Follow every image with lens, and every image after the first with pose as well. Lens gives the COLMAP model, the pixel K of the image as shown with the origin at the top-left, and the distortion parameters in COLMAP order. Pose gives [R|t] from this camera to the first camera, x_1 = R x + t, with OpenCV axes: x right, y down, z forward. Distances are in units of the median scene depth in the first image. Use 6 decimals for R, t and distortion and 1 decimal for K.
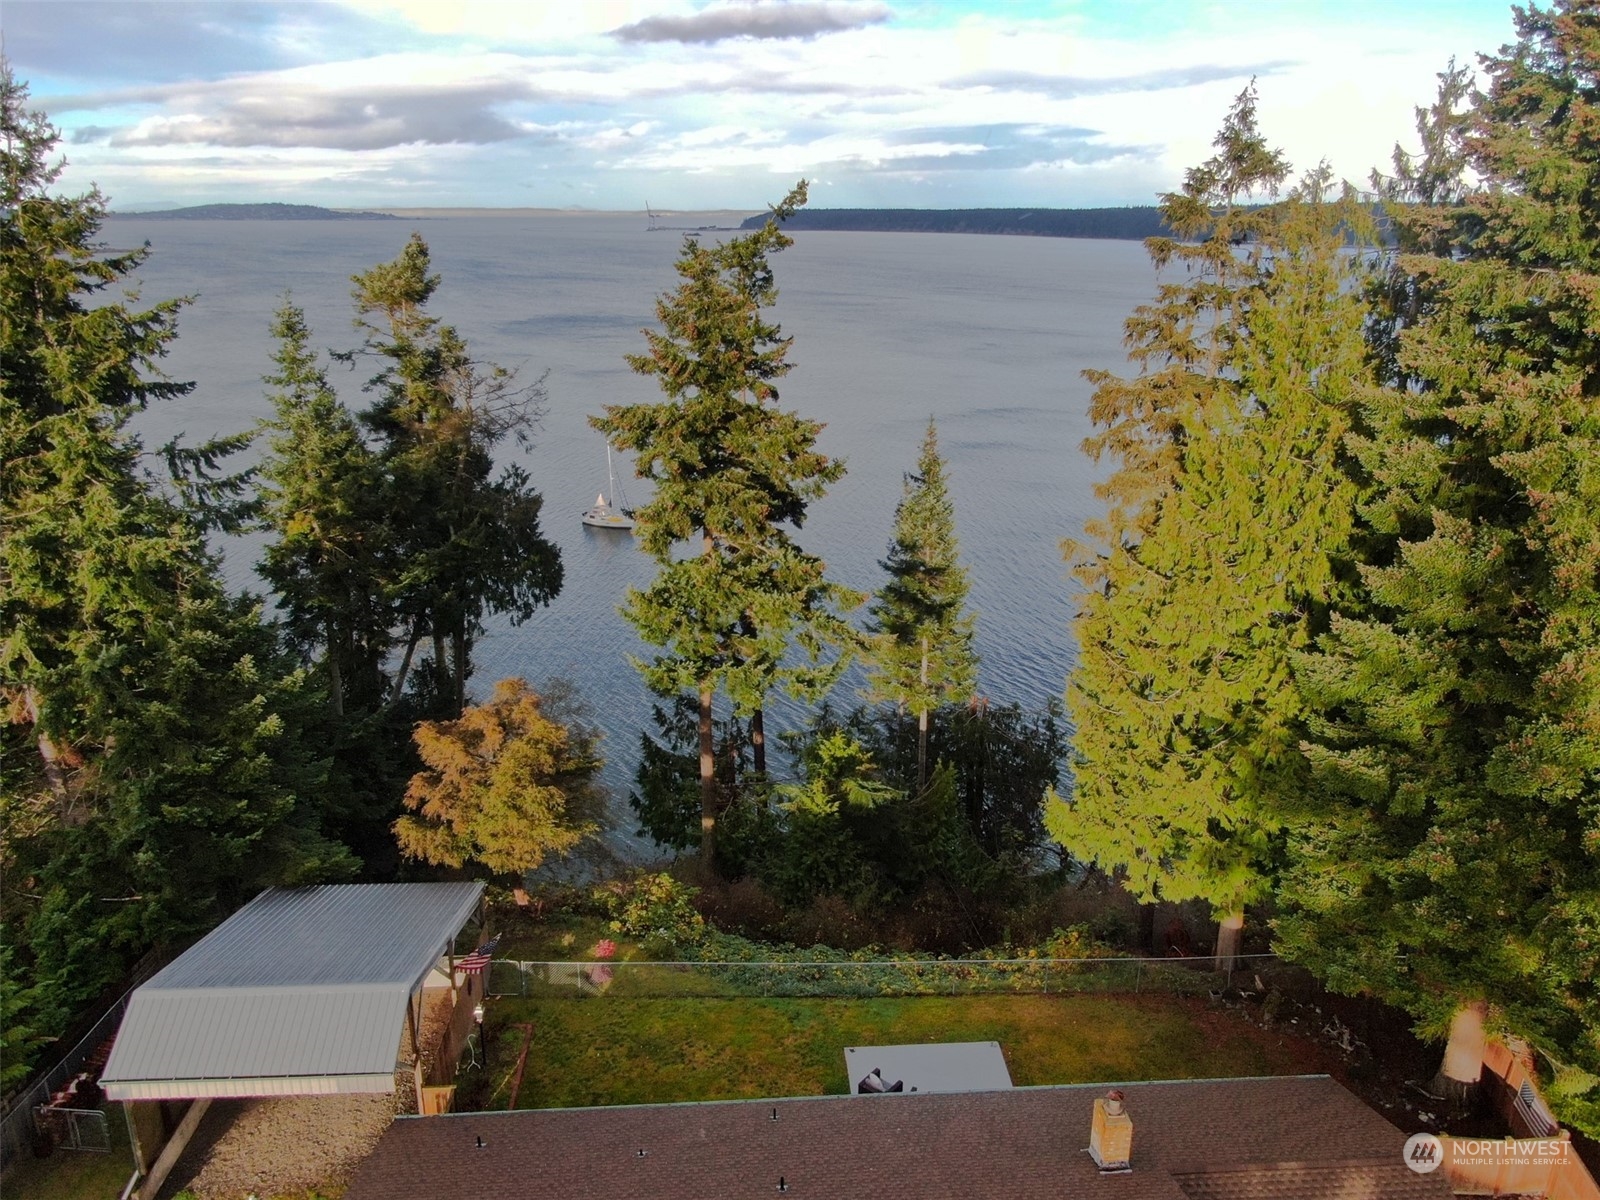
lens RADIAL K [[1191.6, 0, 800.0], [0, 1191.6, 600.0], [0, 0, 1]] dist [-0.010864, -0.005689]
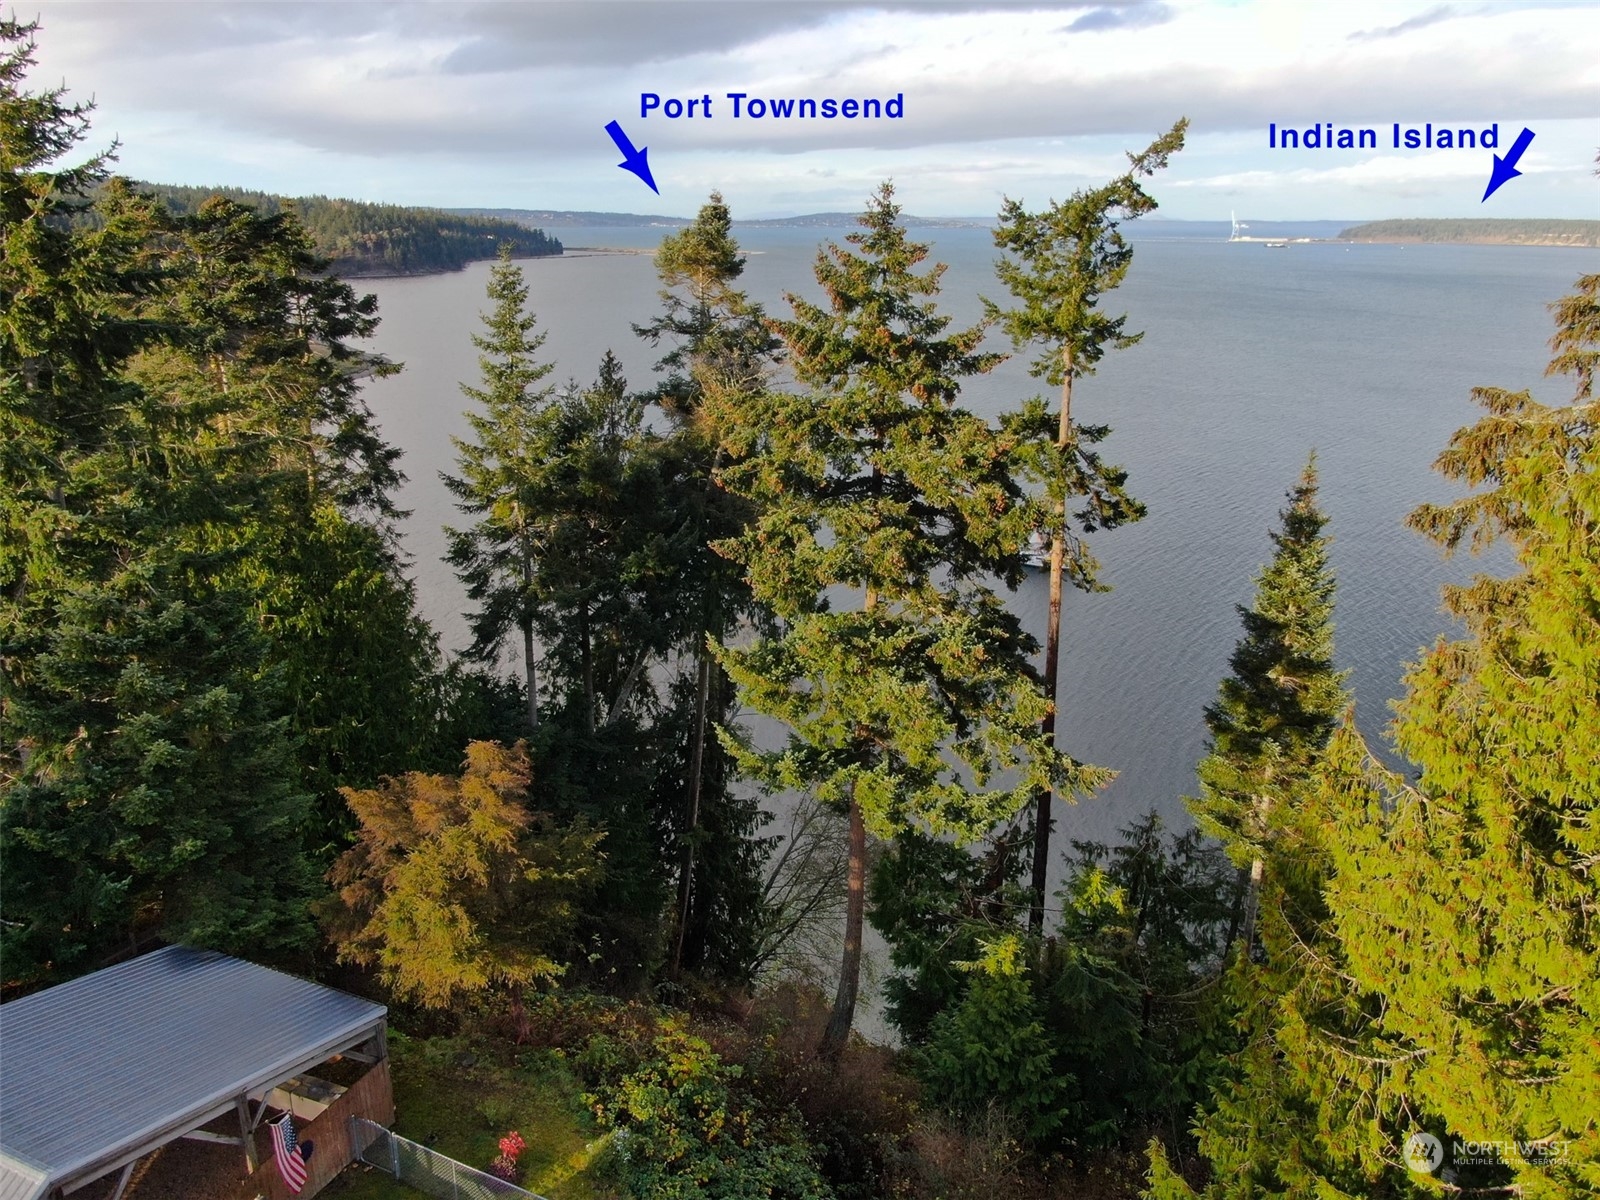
lens RADIAL K [[1191.6, 0, 800.0], [0, 1191.6, 600.0], [0, 0, 1]] dist [-0.010864, -0.005689]
pose [[0.900422, 0.134496, -0.413703, 0.133637], [-0.137773, 0.990218, 0.022062, -0.038041], [0.412623, 0.037132, 0.910145, 0.228133]]
